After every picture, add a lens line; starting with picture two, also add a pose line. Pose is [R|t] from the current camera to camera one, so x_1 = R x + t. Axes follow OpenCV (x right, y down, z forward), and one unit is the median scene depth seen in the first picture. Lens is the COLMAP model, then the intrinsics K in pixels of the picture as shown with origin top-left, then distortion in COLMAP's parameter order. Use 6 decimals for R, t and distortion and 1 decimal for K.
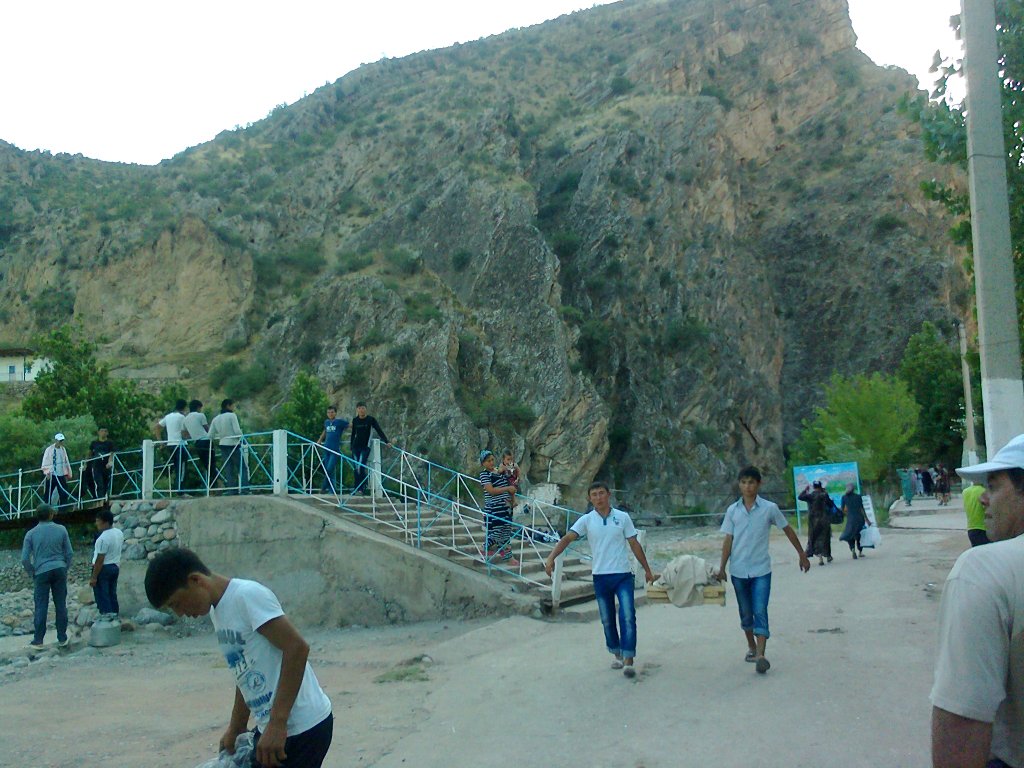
lens RADIAL K [[983.1, 0, 510.8], [0, 983.1, 399.0], [0, 0, 1]] dist [-0.010344, 0.015286]
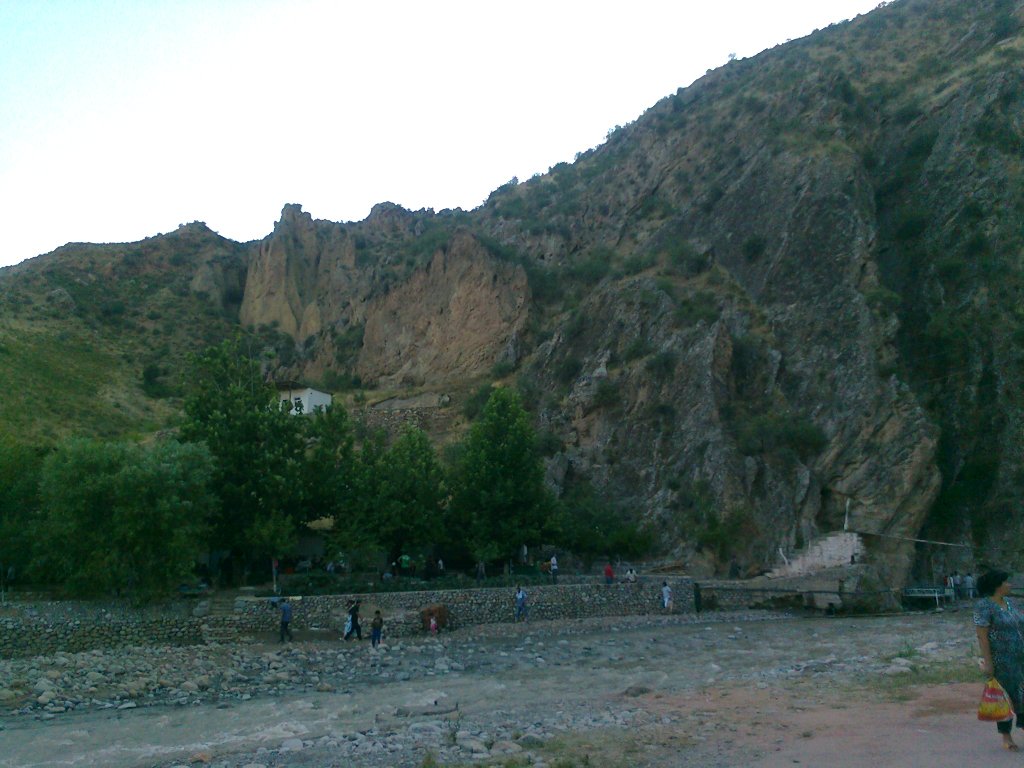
lens RADIAL K [[983.1, 0, 510.8], [0, 983.1, 399.0], [0, 0, 1]] dist [-0.010344, 0.015286]
pose [[0.914222, -0.037049, -0.403516, 0.081988], [0.019722, 0.998700, -0.047012, 0.013875], [0.404733, 0.035021, 0.913764, 0.184276]]
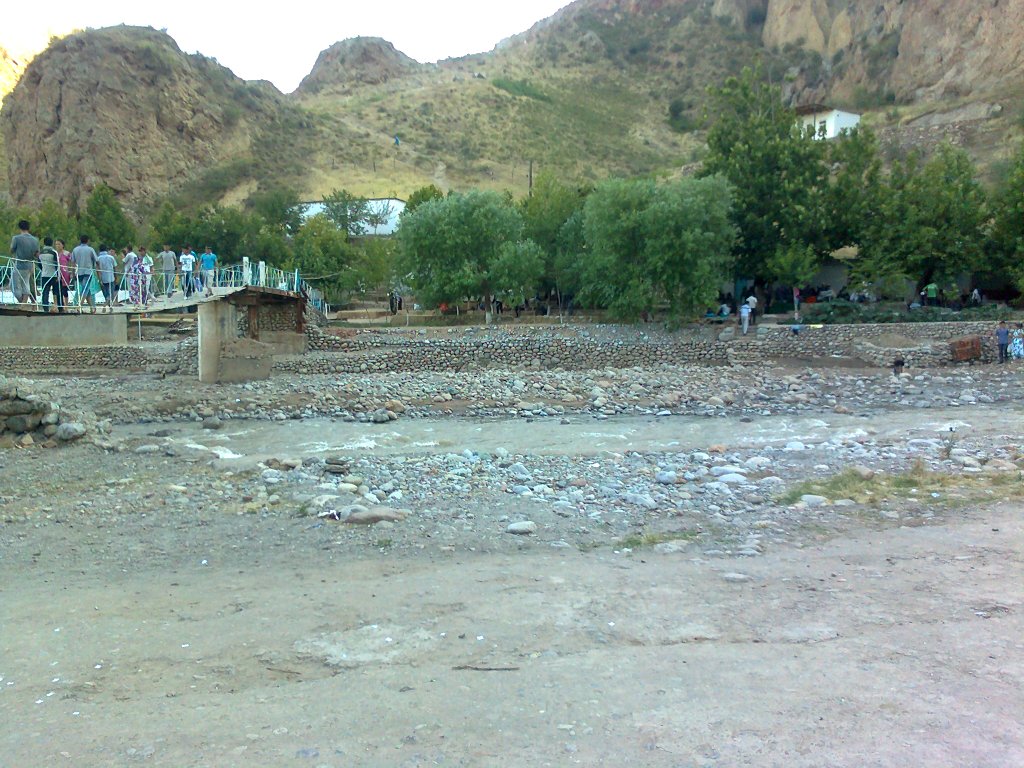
lens RADIAL K [[986.4, 0, 488.6], [0, 986.4, 401.5], [0, 0, 1]] dist [-0.075797, 0.112861]
pose [[0.573805, 0.121570, -0.809919, 0.092934], [0.075653, 0.976826, 0.200221, 0.013079], [0.815490, -0.176161, 0.551310, 0.175396]]
